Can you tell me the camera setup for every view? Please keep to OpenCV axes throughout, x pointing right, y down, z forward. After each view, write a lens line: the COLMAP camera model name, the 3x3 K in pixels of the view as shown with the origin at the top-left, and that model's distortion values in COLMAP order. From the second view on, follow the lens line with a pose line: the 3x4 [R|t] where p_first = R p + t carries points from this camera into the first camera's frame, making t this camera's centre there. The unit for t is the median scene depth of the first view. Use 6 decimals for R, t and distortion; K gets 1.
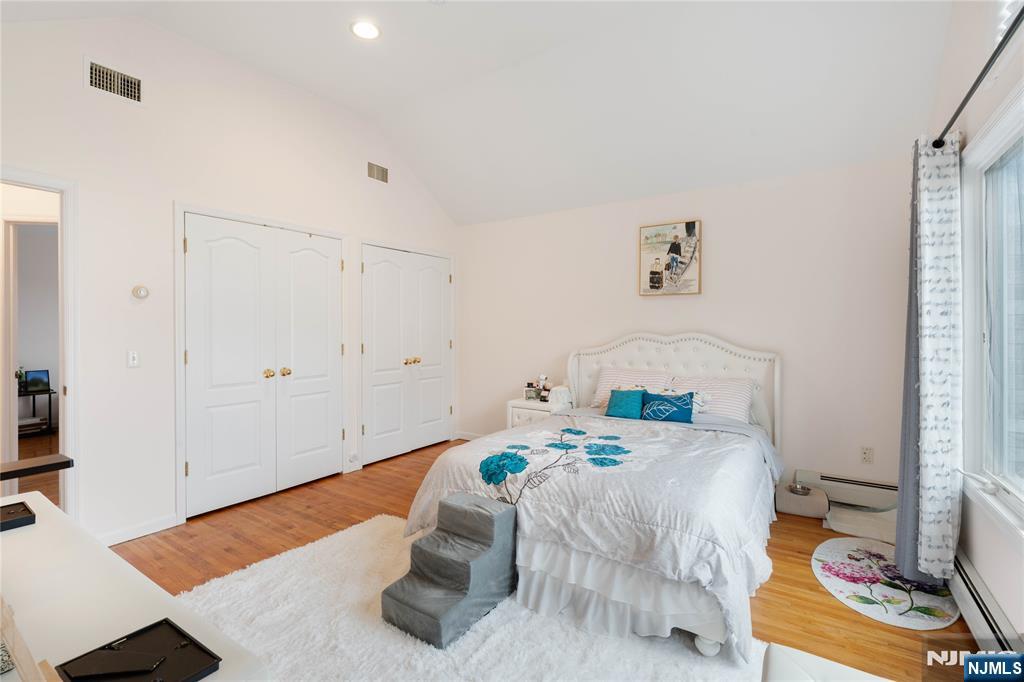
lens RADIAL K [[468.7, 0, 510.1], [0, 468.7, 332.0], [0, 0, 1]] dist [-0.002495, 0.000228]
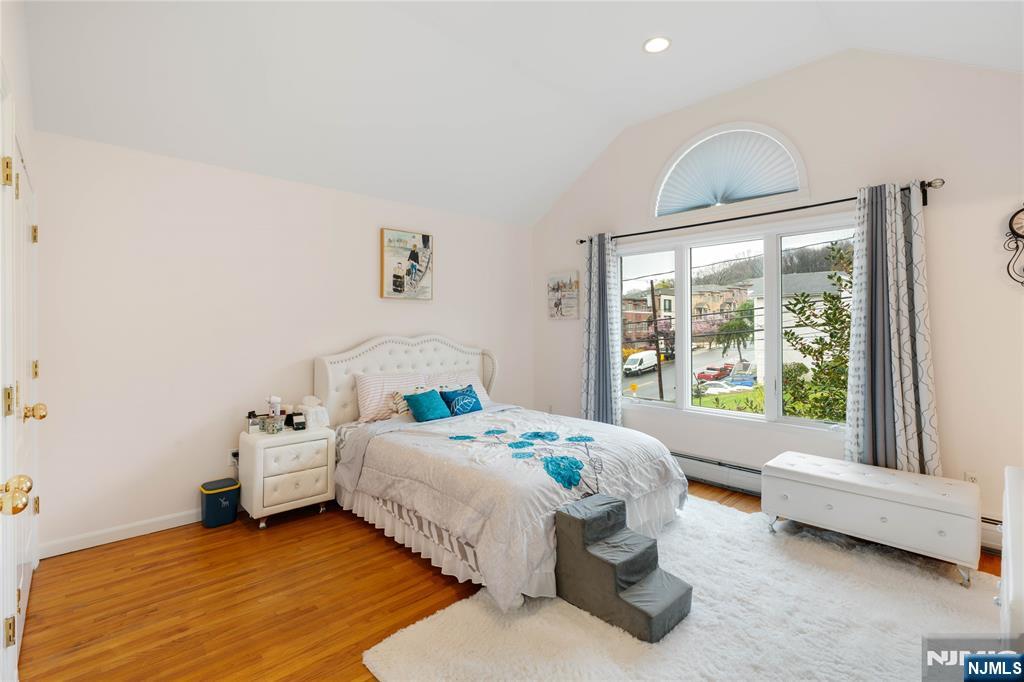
lens RADIAL K [[468.7, 0, 512.1], [0, 468.7, 321.9], [0, 0, 1]] dist [-0.002495, 0.000228]
pose [[0.220229, 0.001730, 0.975447, -0.649302], [0.010173, 0.999940, -0.004071, -0.021235], [-0.975395, 0.010820, 0.220198, 0.546101]]
